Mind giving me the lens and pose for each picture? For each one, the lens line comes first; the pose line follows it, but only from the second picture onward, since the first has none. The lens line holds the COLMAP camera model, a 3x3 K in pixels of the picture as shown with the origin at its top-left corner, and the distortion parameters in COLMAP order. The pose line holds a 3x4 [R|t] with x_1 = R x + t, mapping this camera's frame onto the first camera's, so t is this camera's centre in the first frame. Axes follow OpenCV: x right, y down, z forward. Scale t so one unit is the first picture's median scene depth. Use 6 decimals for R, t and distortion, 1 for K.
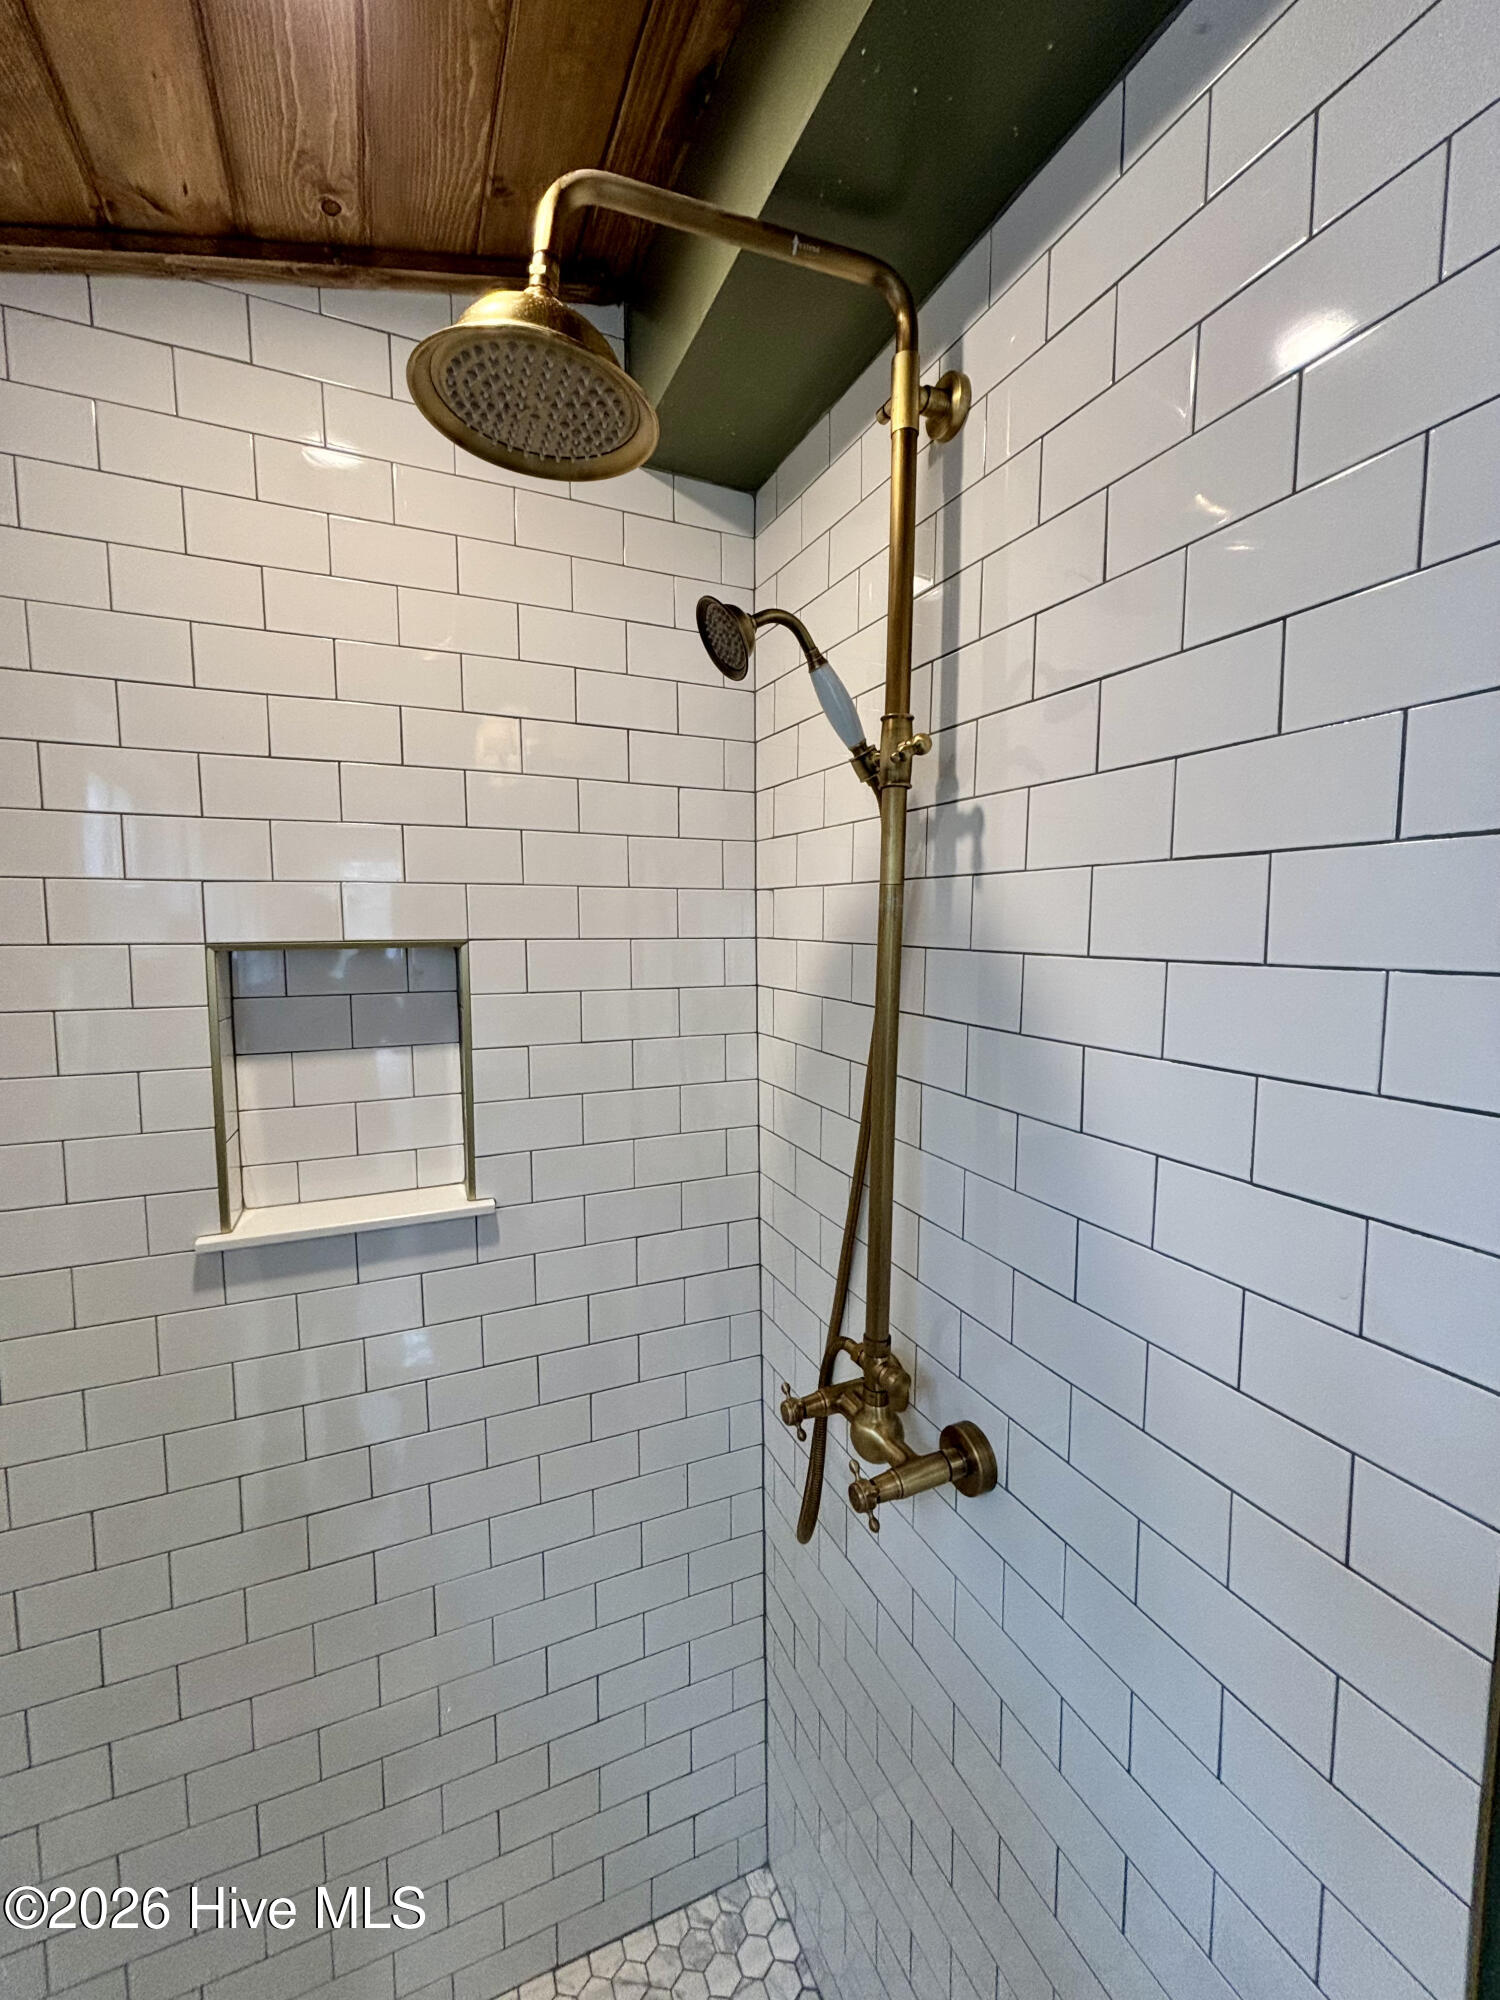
lens RADIAL K [[815.3, 0, 751.5], [0, 815.3, 995.9], [0, 0, 1]] dist [0.000490, 0.000693]
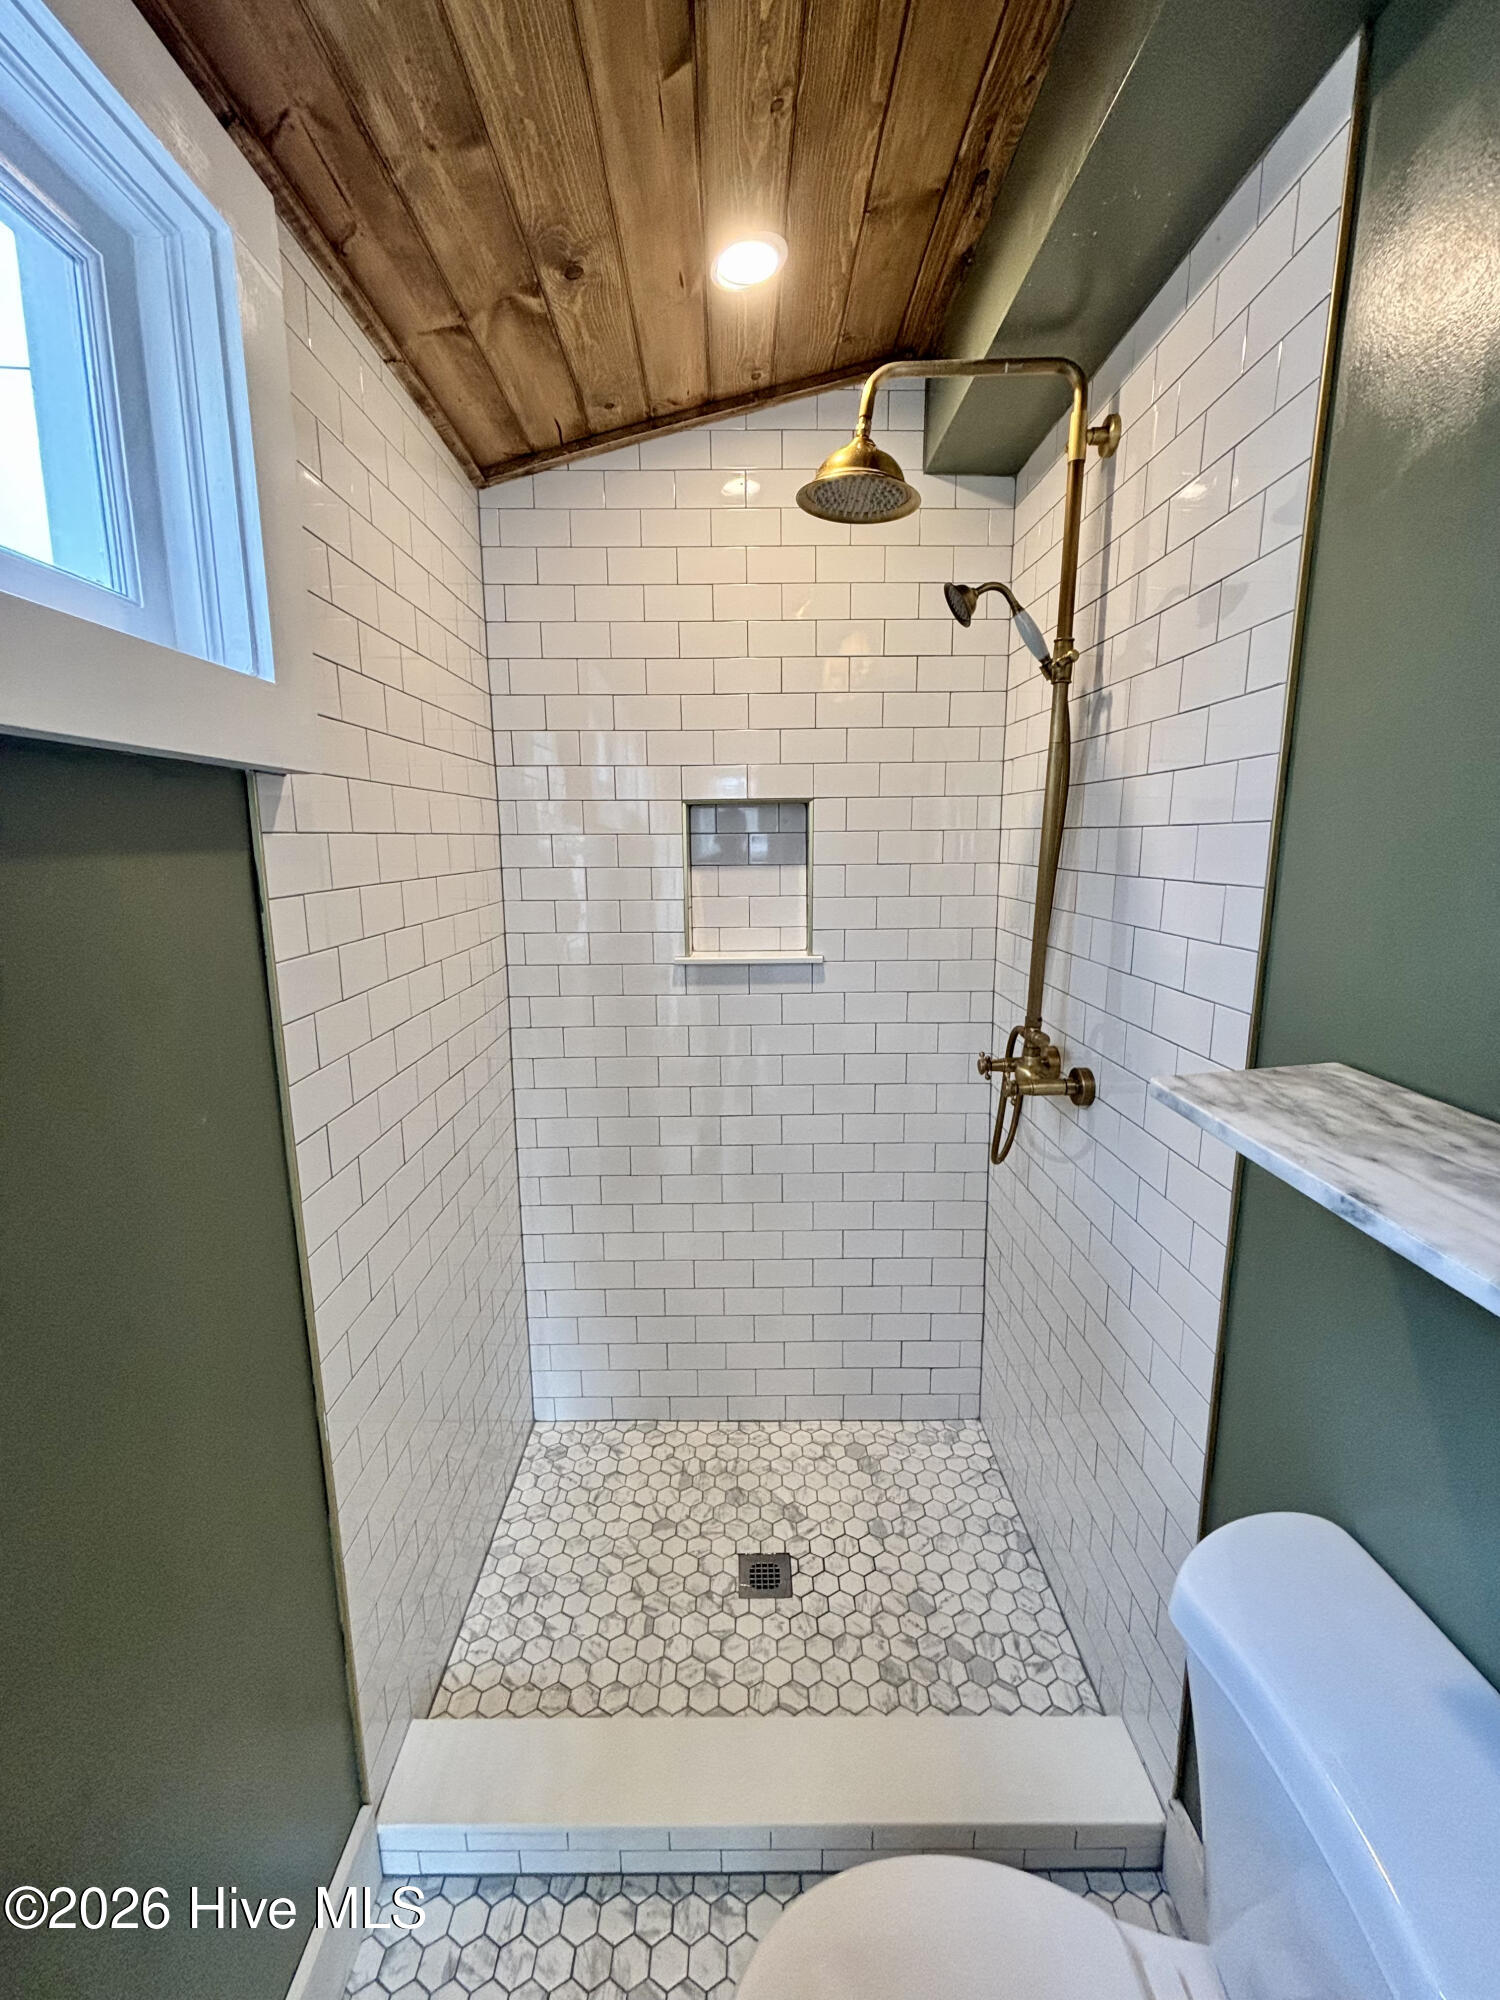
lens RADIAL K [[815.3, 0, 745.1], [0, 815.3, 994.6], [0, 0, 1]] dist [0.000490, 0.000693]
pose [[0.915449, 0.065849, -0.397011, 0.288497], [-0.026704, 0.994288, 0.103339, 0.220805], [0.401548, -0.084000, 0.911978, -0.829111]]
